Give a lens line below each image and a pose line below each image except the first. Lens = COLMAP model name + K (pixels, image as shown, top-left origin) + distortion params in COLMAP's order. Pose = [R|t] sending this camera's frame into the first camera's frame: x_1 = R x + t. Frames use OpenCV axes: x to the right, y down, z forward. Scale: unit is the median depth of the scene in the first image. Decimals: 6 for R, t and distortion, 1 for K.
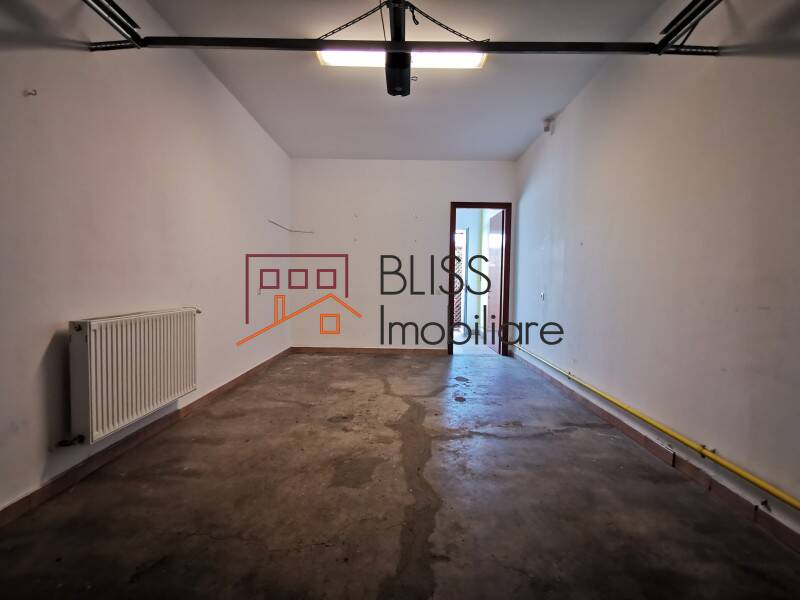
lens RADIAL K [[367.5, 0, 402.3], [0, 367.5, 296.9], [0, 0, 1]] dist [0.001269, 0.000595]
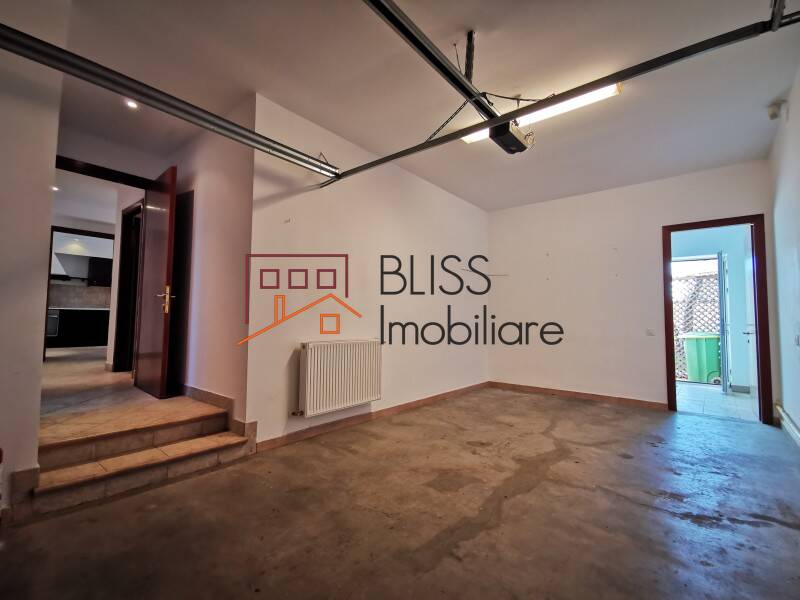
lens RADIAL K [[367.5, 0, 402.3], [0, 367.5, 296.9], [0, 0, 1]] dist [0.001269, 0.000595]
pose [[0.773979, -0.044142, -0.631671, 0.444331], [-0.024832, 0.994684, -0.099937, 0.009200], [0.632724, 0.093035, 0.768768, -0.043136]]
